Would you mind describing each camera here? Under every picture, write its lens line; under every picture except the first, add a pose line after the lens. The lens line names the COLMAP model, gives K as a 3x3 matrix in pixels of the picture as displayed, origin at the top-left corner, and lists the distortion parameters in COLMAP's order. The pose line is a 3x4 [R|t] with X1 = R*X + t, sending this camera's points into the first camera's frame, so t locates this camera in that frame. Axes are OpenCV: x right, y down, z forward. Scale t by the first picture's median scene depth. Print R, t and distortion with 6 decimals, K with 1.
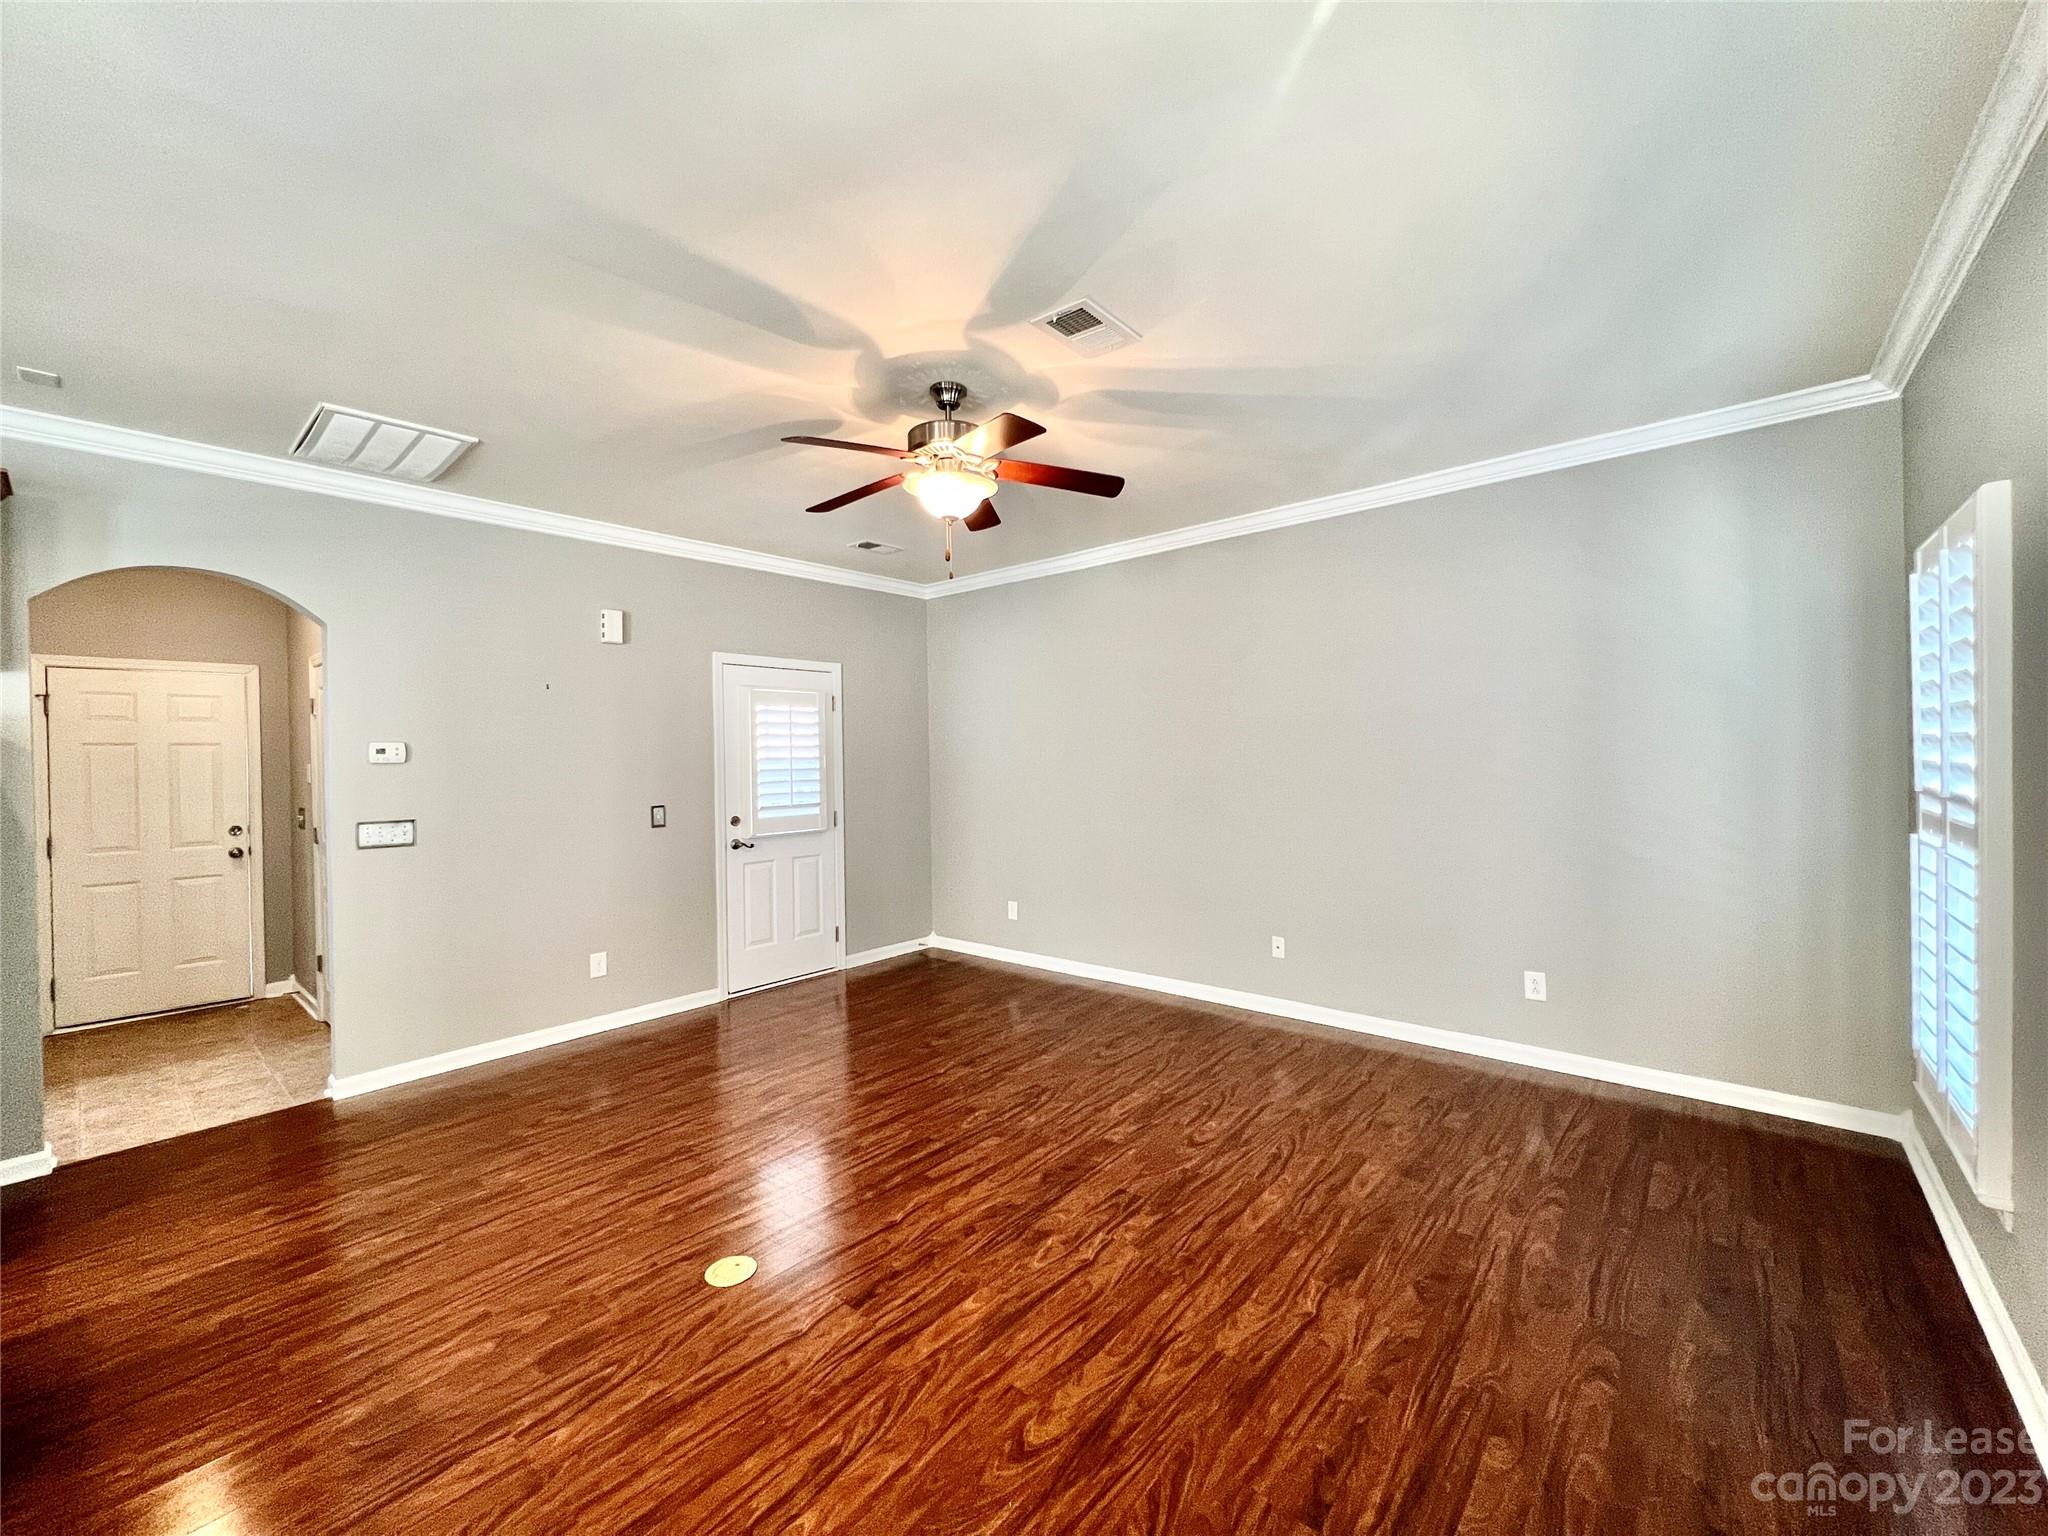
lens RADIAL K [[819.1, 0, 1016.2], [0, 819.1, 755.4], [0, 0, 1]] dist [-0.000189, -0.000390]
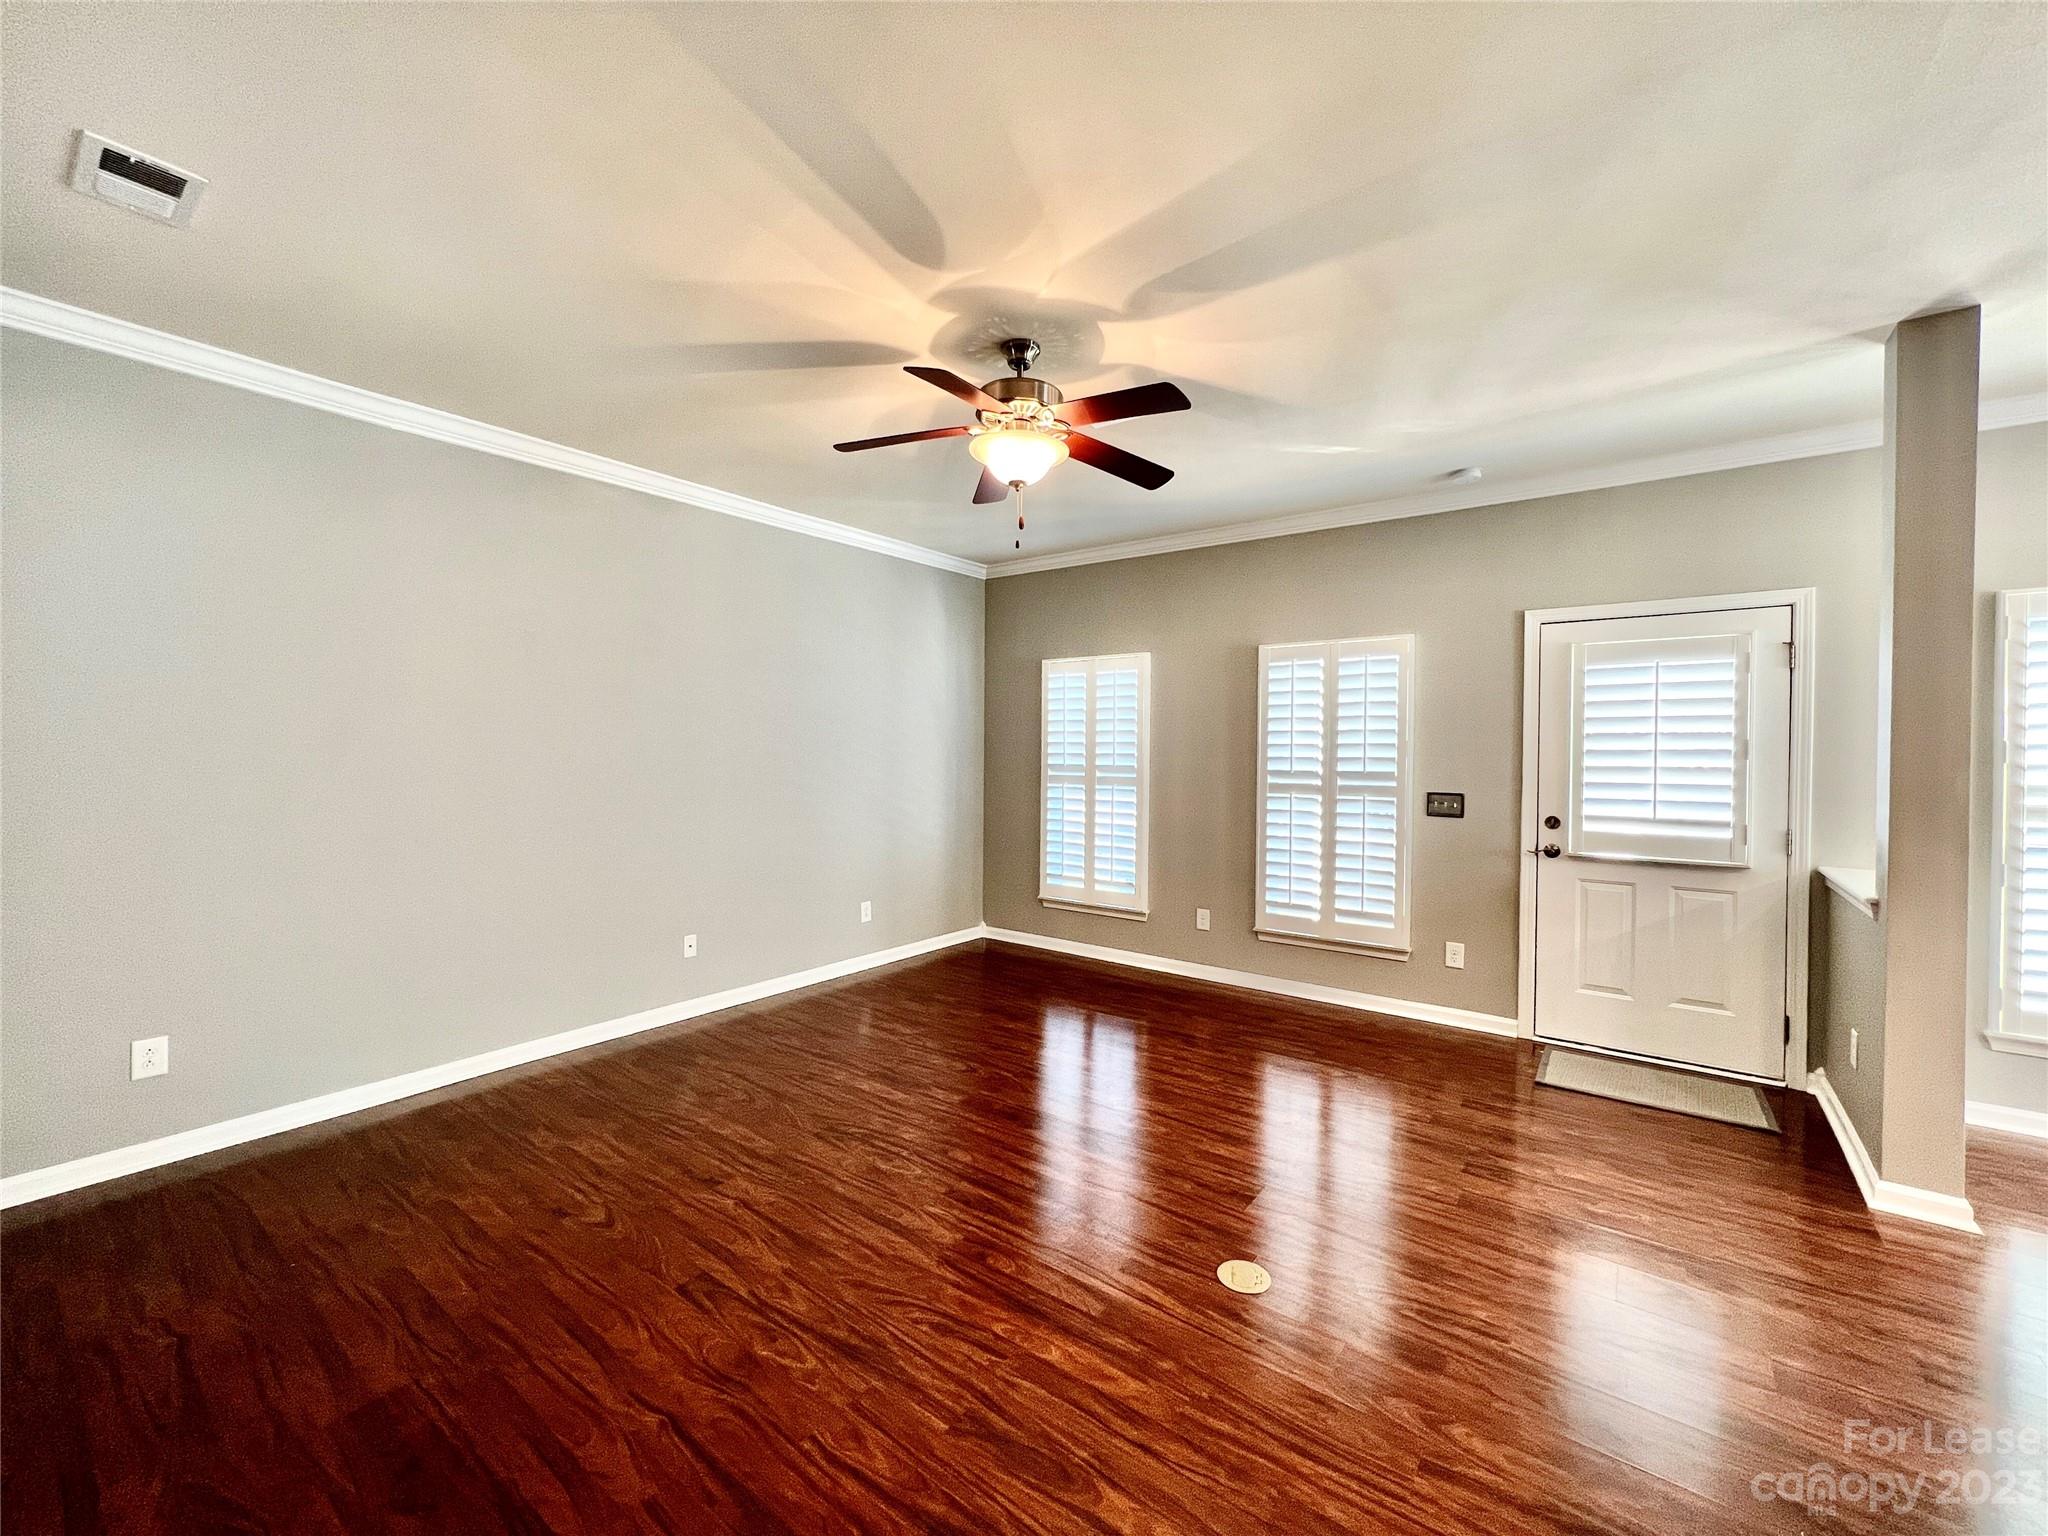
lens RADIAL K [[819.1, 0, 1018.0], [0, 819.1, 763.5], [0, 0, 1]] dist [-0.000189, -0.000390]
pose [[-0.064029, 0.001801, 0.997946, -0.912859], [-0.007552, 0.999969, -0.002289, 0.029268], [-0.997919, -0.007683, -0.064013, 0.947048]]
